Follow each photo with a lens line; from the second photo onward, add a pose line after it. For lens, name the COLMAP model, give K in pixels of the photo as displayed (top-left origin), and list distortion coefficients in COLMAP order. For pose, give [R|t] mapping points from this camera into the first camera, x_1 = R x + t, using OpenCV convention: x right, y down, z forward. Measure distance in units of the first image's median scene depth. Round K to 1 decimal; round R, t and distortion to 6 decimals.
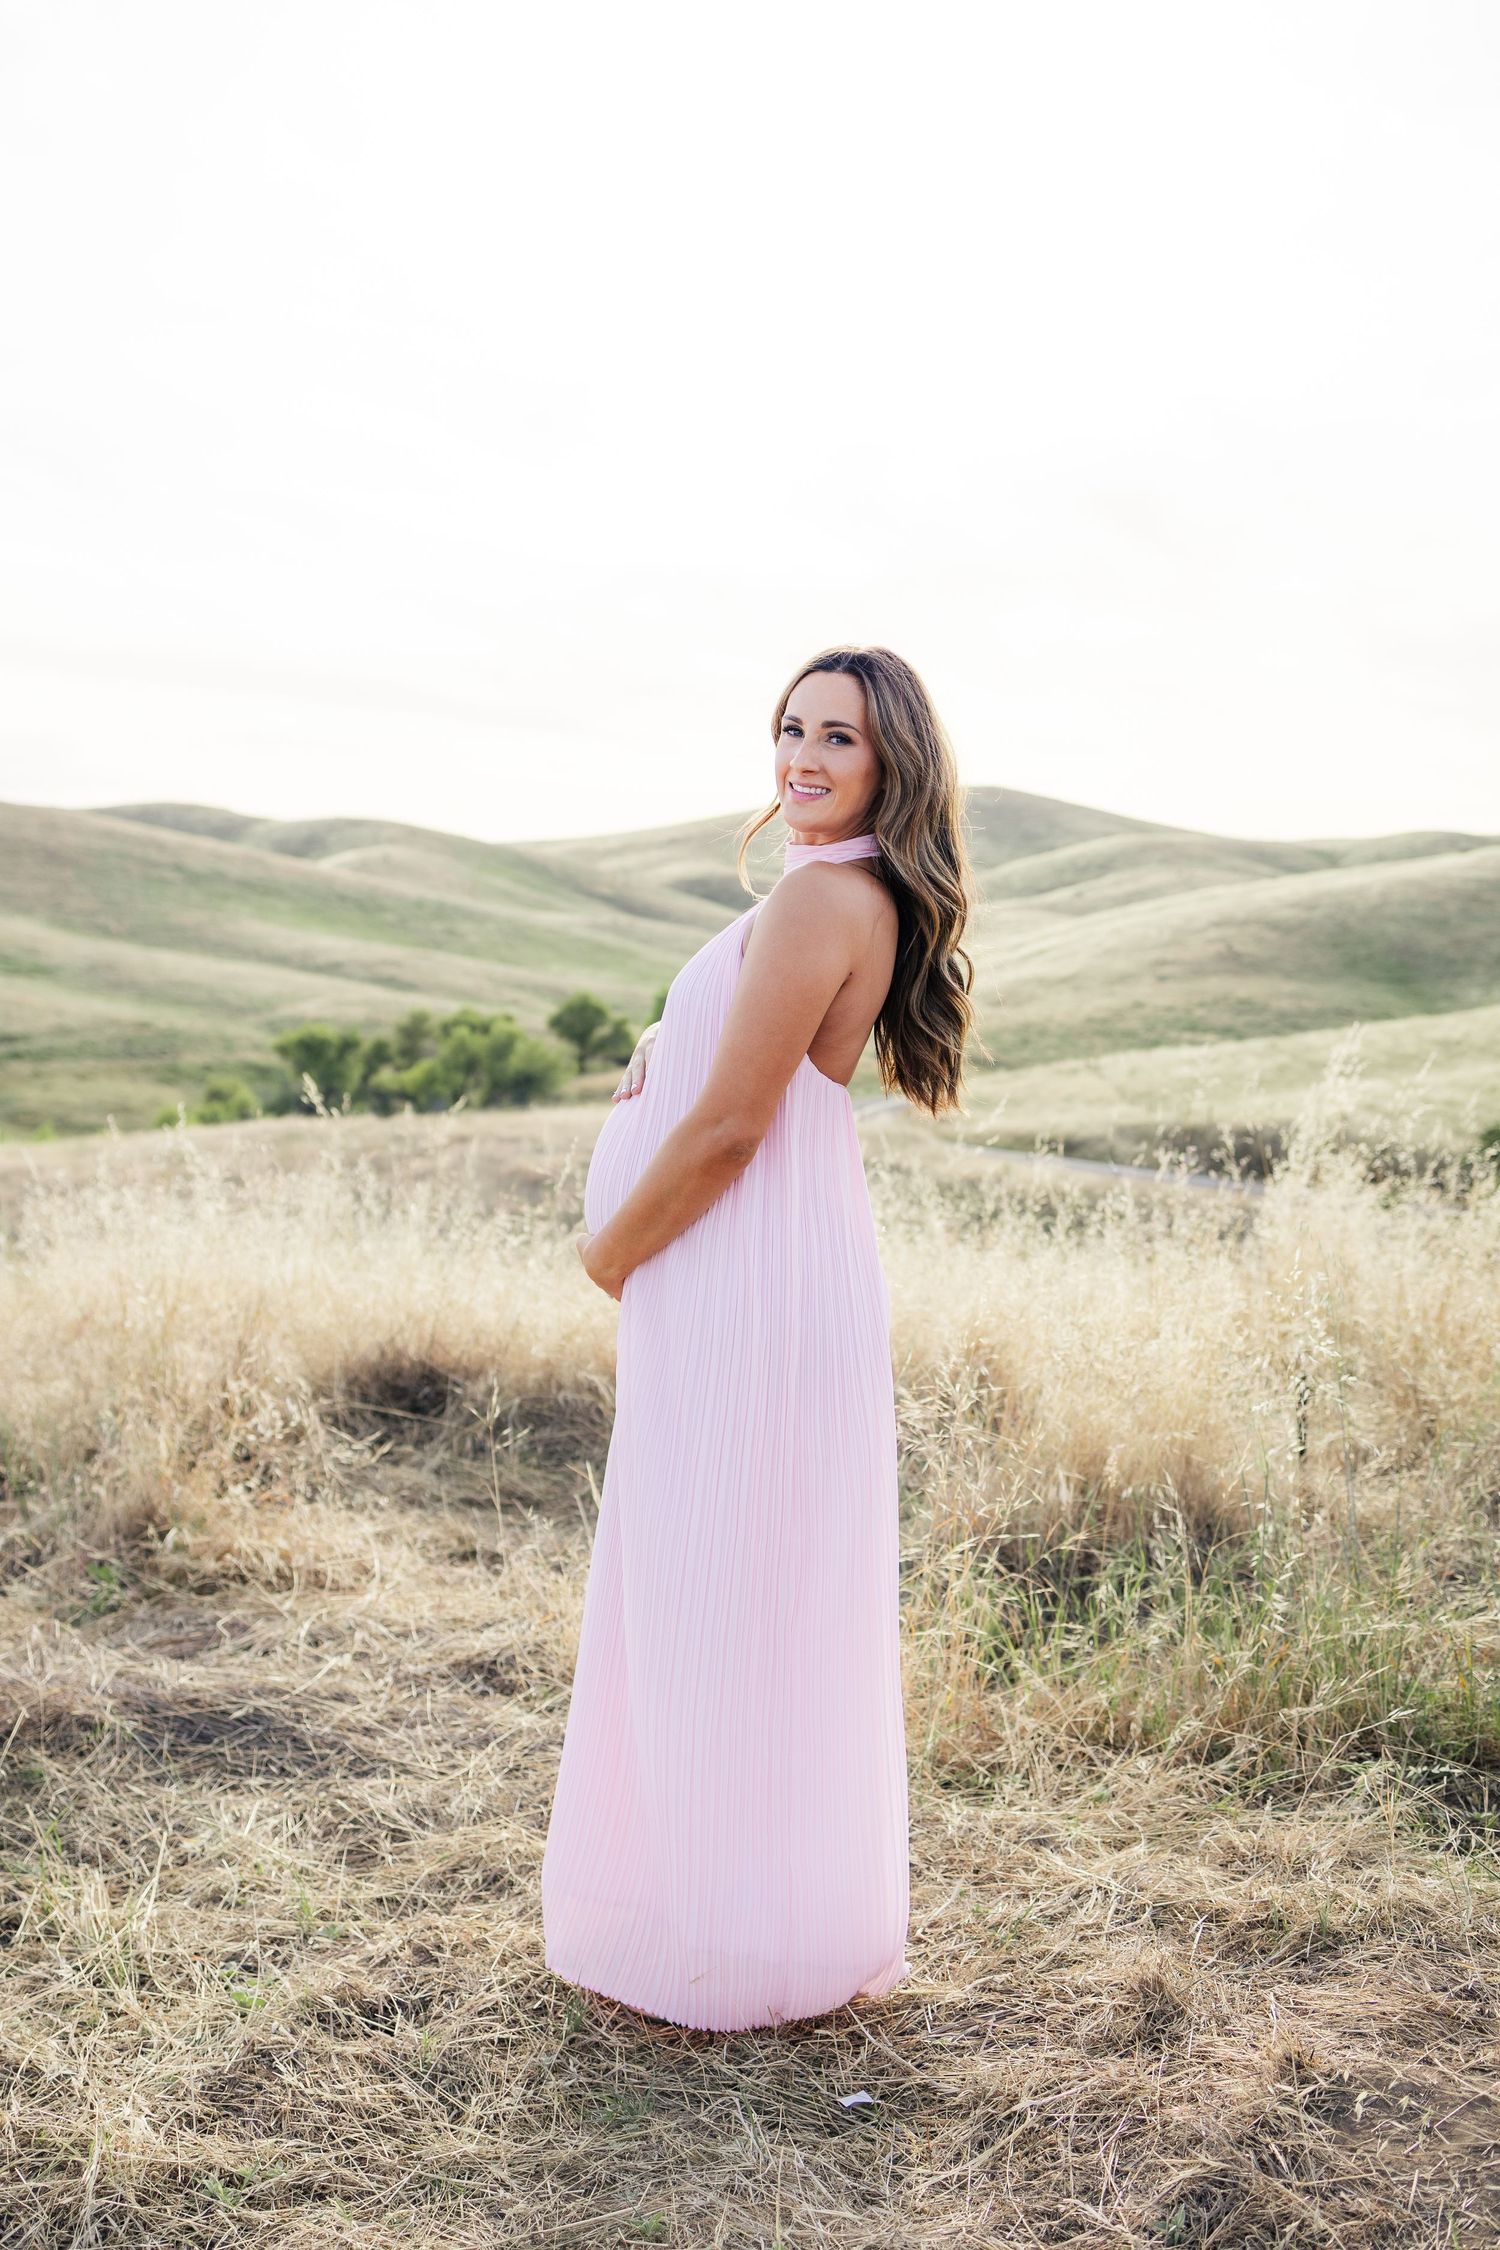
lens RADIAL K [[2215.6, 0, 733.0], [0, 2215.6, 1120.8], [0, 0, 1]] dist [-0.002461, 0.000000]
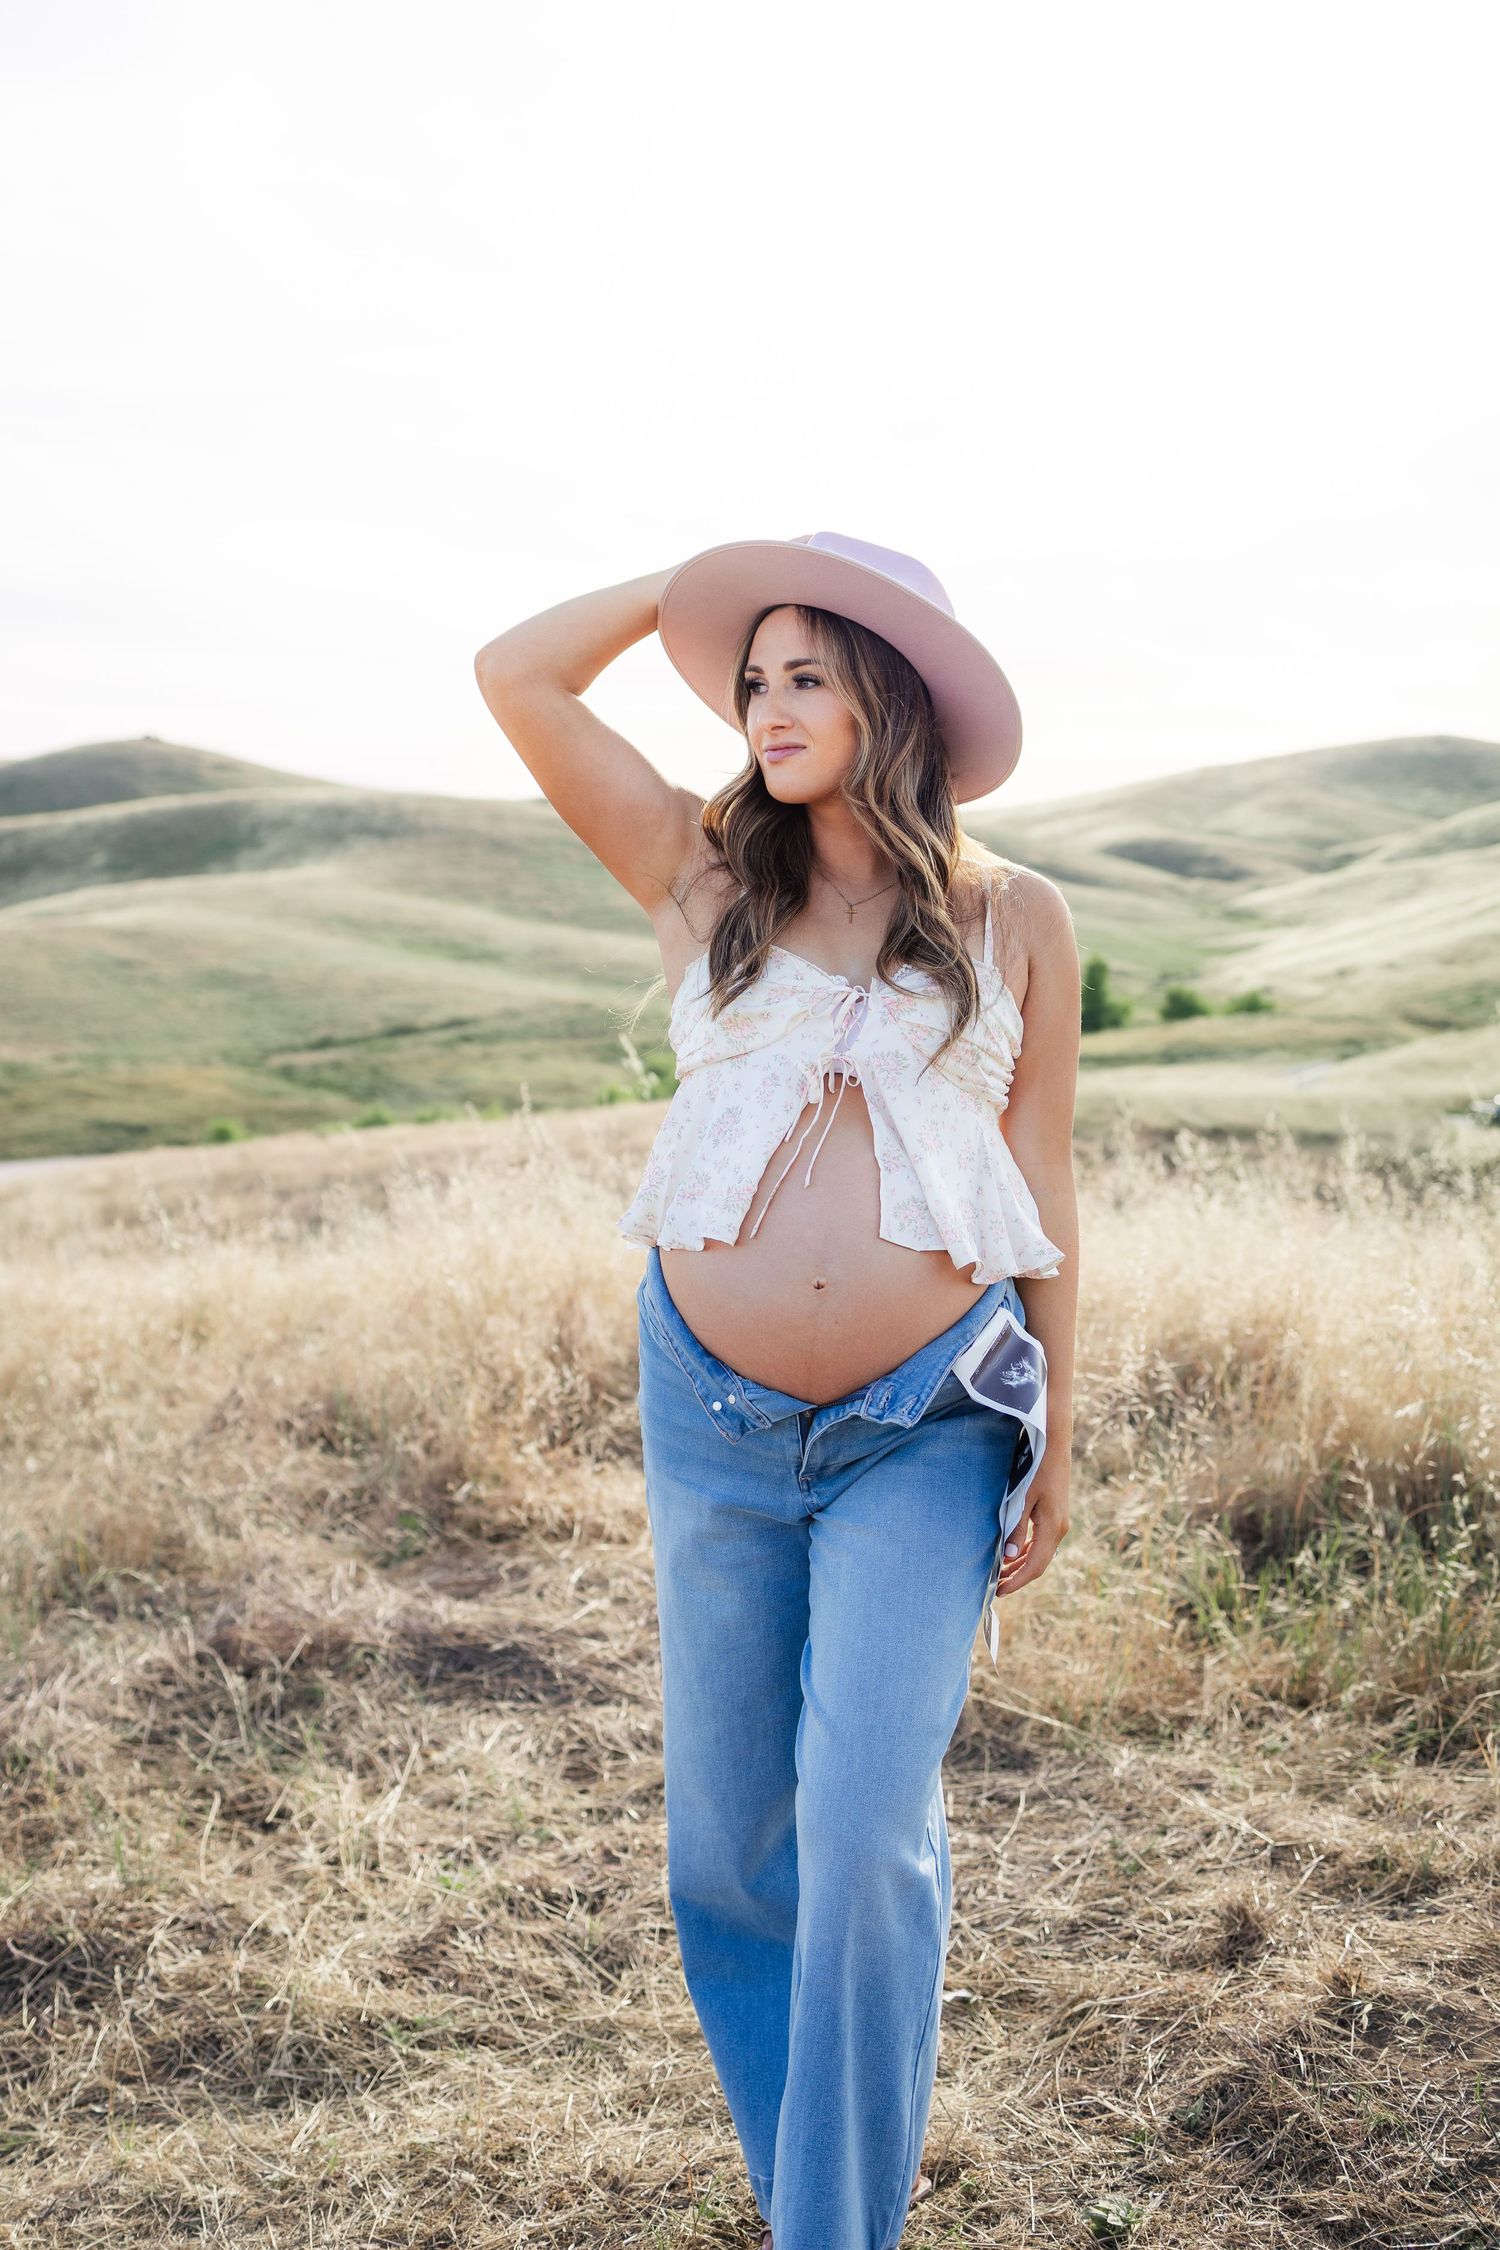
lens RADIAL K [[2215.6, 0, 738.0], [0, 2215.6, 1139.4], [0, 0, 1]] dist [-0.002461, 0.000000]
pose [[0.981175, -0.013027, -0.192679, 0.124761], [0.017144, 0.999659, 0.019714, -0.011055], [0.192357, -0.022646, 0.981064, -0.081313]]
